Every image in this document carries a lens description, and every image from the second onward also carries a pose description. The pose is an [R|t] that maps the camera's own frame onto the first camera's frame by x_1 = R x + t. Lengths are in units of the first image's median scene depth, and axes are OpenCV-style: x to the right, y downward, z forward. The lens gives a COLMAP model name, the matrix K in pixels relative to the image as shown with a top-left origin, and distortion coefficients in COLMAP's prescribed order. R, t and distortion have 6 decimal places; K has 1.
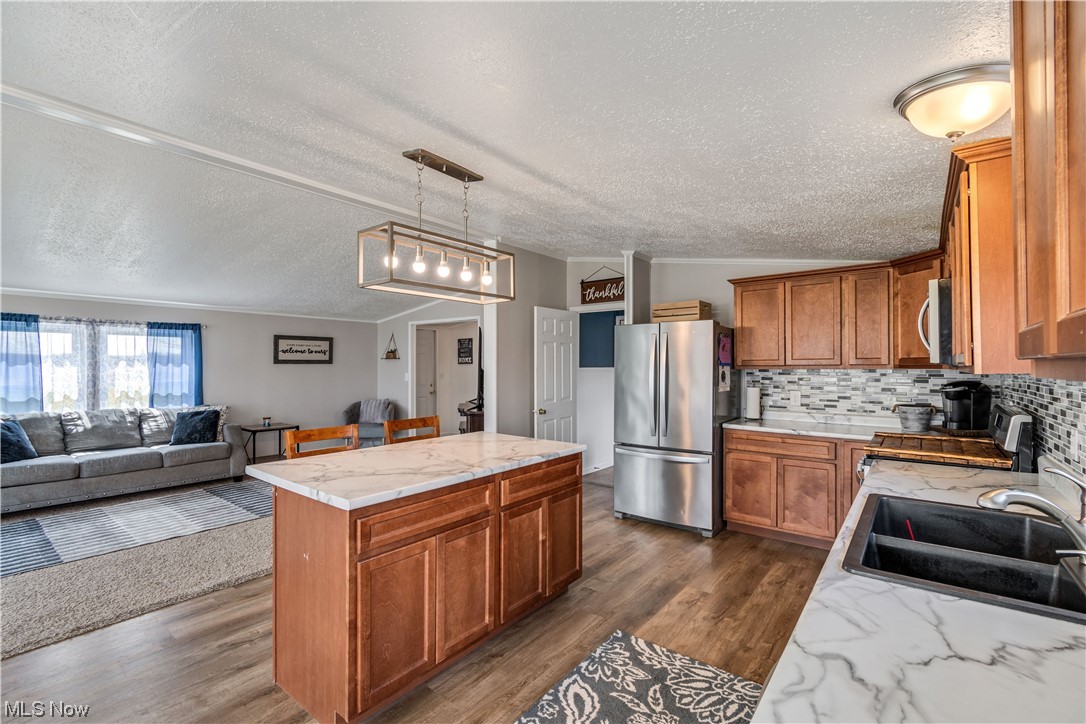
lens RADIAL K [[479.2, 0, 543.0], [0, 479.2, 362.0], [0, 0, 1]] dist [0.000286, 0.000107]
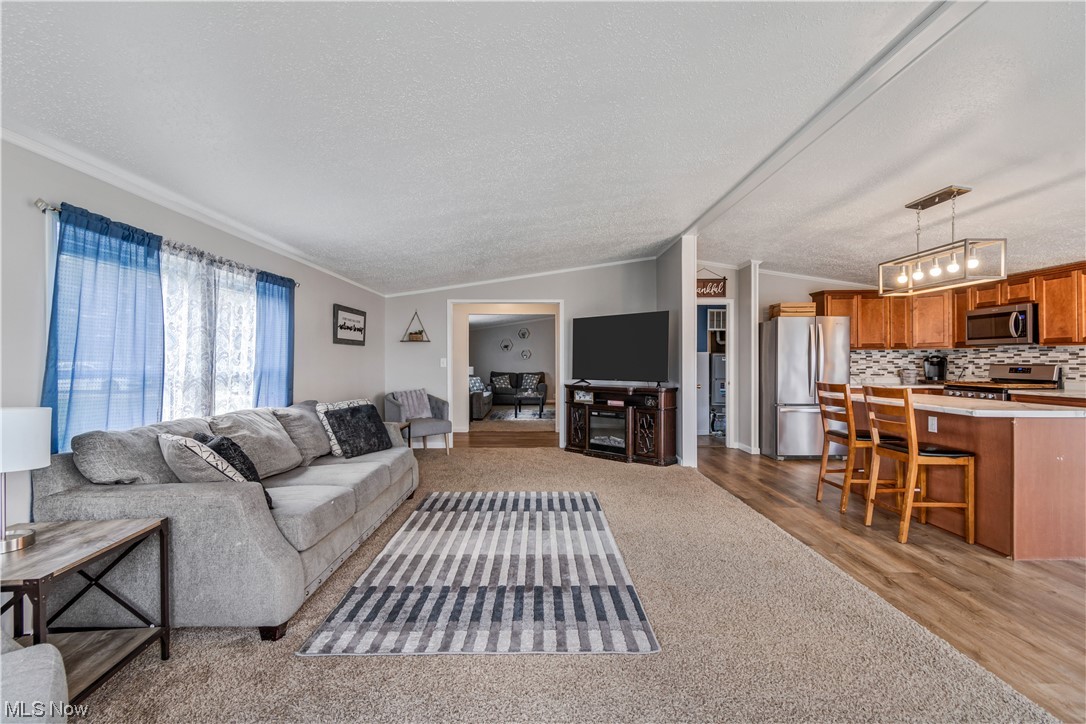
lens RADIAL K [[476.9, 0, 543.0], [0, 476.9, 362.0], [0, 0, 1]] dist [0.000845, 0.000022]
pose [[0.782812, -0.004864, 0.622239, -1.045448], [-0.001003, 0.999958, 0.009078, 0.033884], [-0.622257, -0.007731, 0.782775, 0.324421]]
